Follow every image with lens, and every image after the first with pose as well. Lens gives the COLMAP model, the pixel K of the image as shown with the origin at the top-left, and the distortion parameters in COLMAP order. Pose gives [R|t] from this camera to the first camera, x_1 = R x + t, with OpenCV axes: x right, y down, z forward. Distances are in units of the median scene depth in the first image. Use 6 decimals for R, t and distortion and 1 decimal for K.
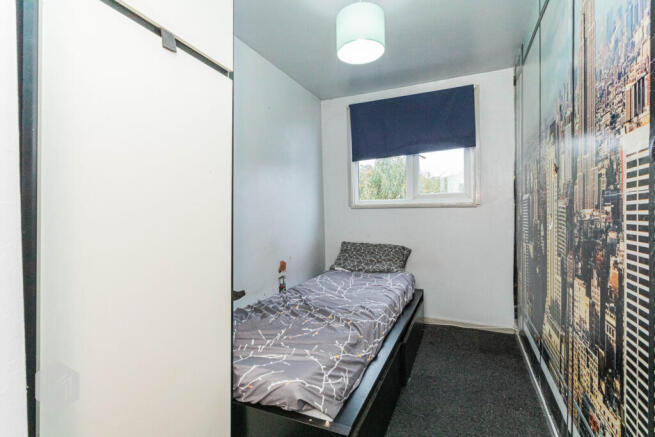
lens RADIAL K [[315.8, 0, 328.4], [0, 315.8, 216.1], [0, 0, 1]] dist [-0.000712, 0.000727]
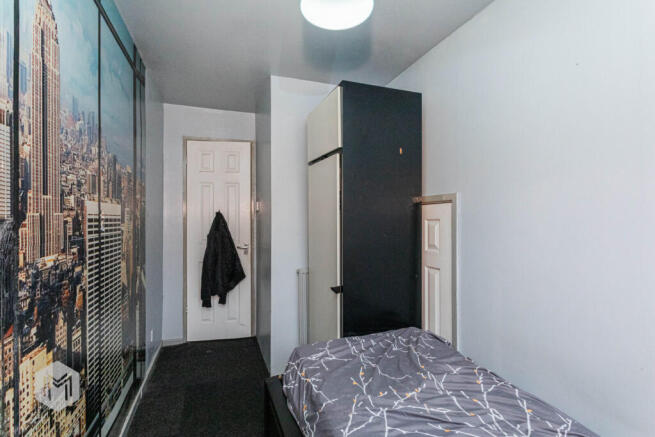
lens RADIAL K [[315.8, 0, 328.3], [0, 315.8, 217.6], [0, 0, 1]] dist [-0.000712, 0.000727]
pose [[-0.722302, 0.013036, -0.691454, 0.989119], [0.003566, 0.999879, 0.015125, -0.163490], [0.691568, 0.008459, -0.722262, 2.527715]]
